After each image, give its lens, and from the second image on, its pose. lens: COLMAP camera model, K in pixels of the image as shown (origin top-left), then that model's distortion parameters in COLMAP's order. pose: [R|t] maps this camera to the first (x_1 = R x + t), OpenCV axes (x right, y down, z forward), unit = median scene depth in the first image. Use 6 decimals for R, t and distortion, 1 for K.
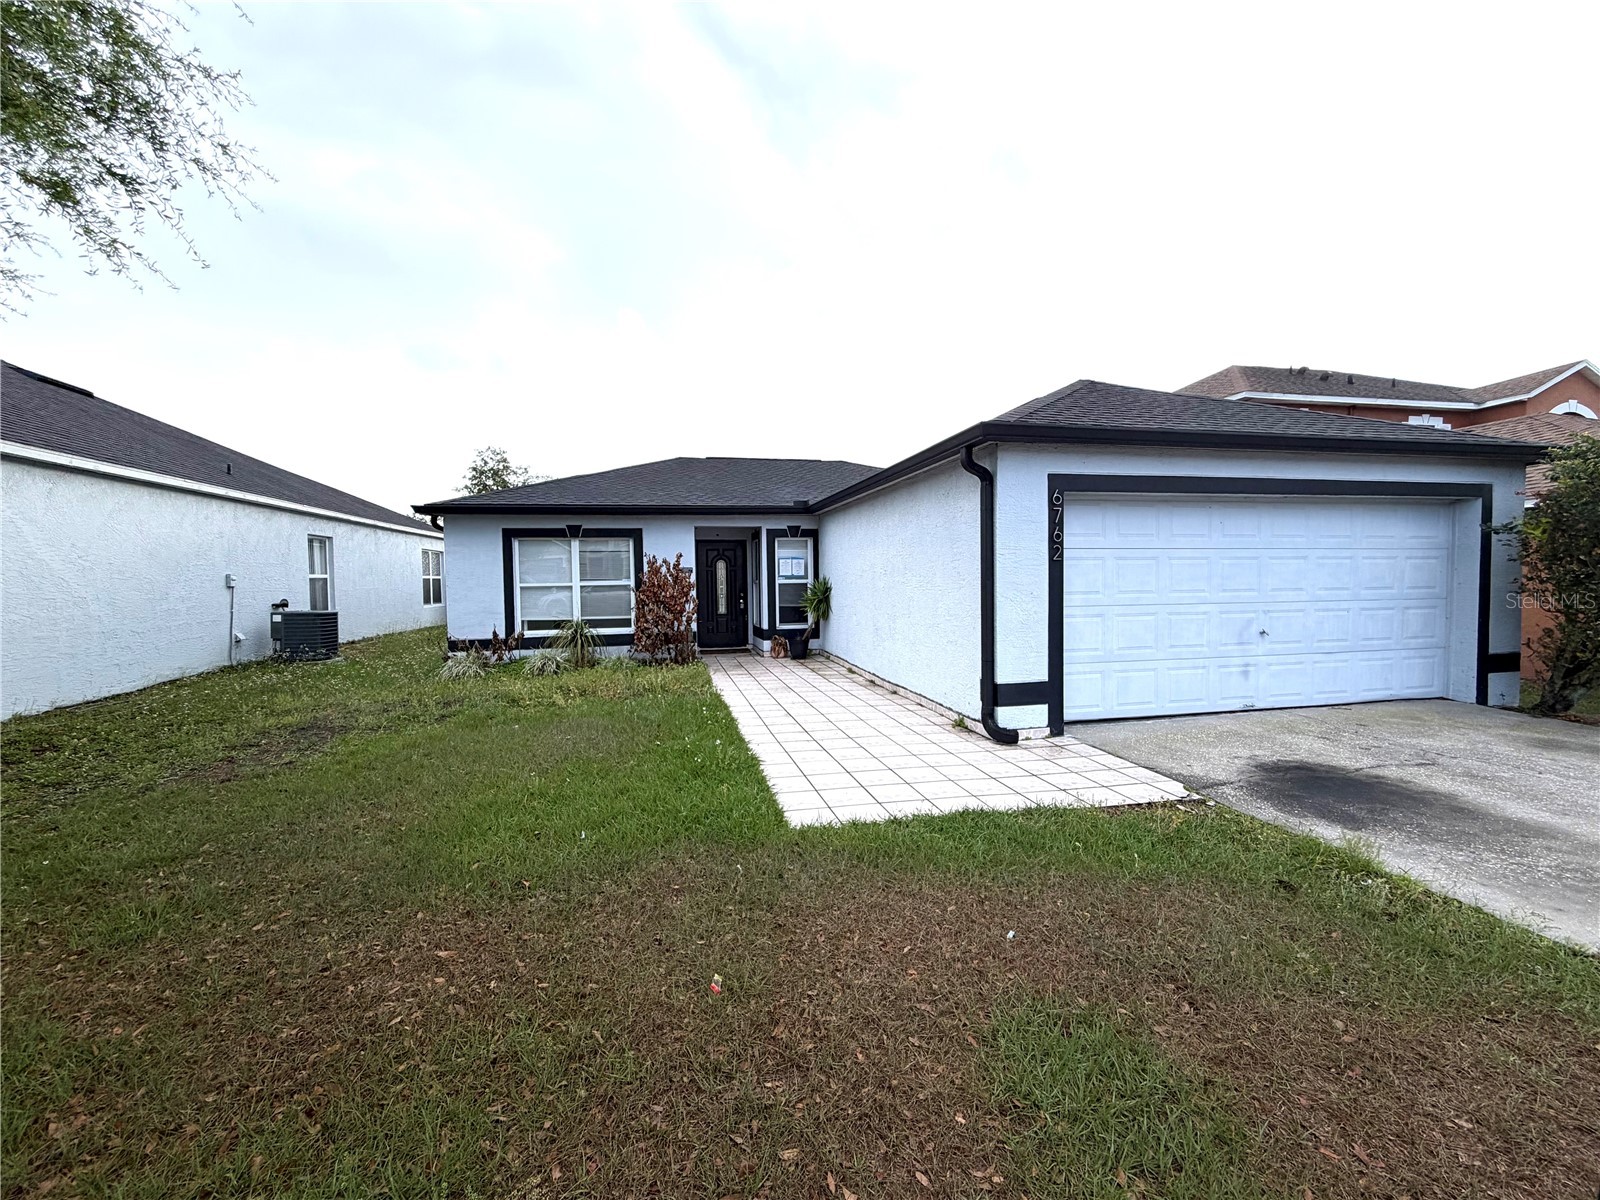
lens RADIAL K [[637.1, 0, 793.0], [0, 637.1, 599.0], [0, 0, 1]] dist [0.000458, -0.000013]
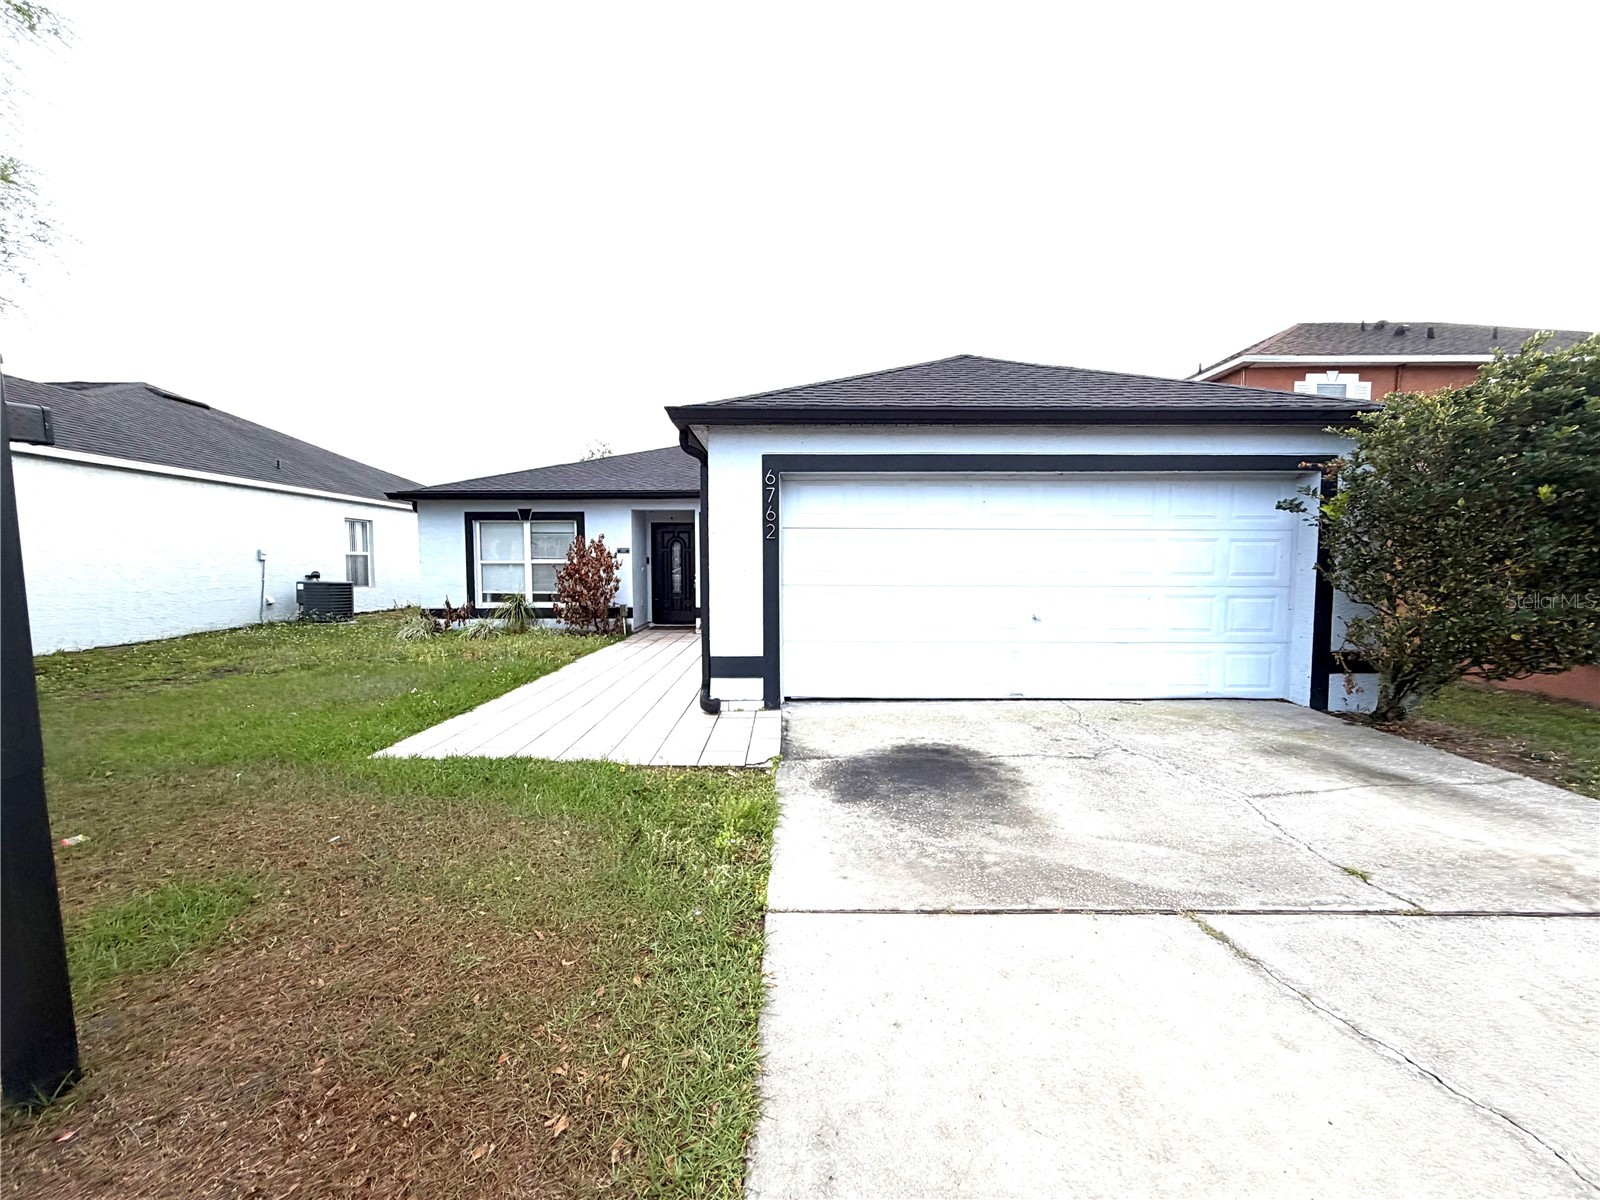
lens RADIAL K [[637.1, 0, 793.0], [0, 637.1, 599.0], [0, 0, 1]] dist [0.000458, -0.000013]
pose [[0.978610, 0.025012, -0.204197, 0.383279], [-0.020649, 0.999511, 0.023471, 0.006413], [0.204685, -0.018752, 0.978648, -0.000200]]
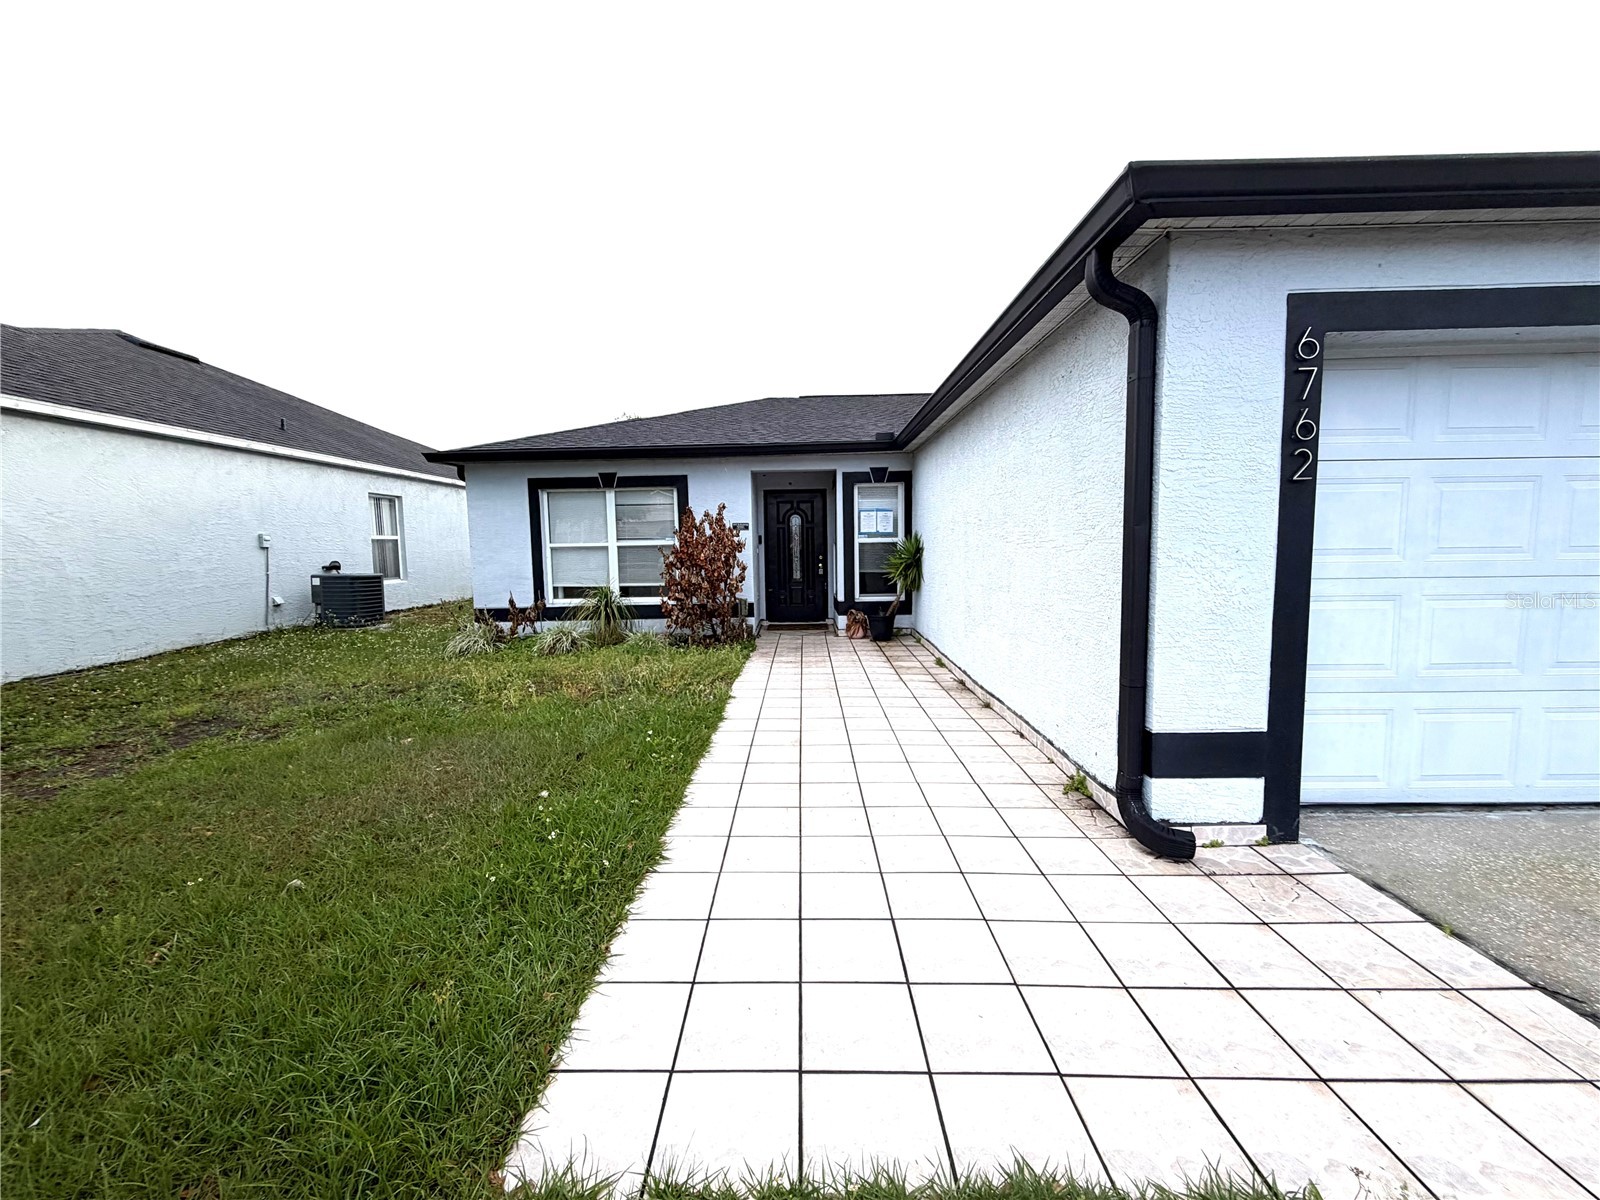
lens RADIAL K [[637.1, 0, 793.0], [0, 637.1, 599.0], [0, 0, 1]] dist [0.000458, -0.000013]
pose [[0.973952, 0.016486, -0.226153, 0.090526], [-0.003798, 0.998400, 0.056422, 0.000555], [0.226721, -0.054093, 0.972456, 0.261468]]
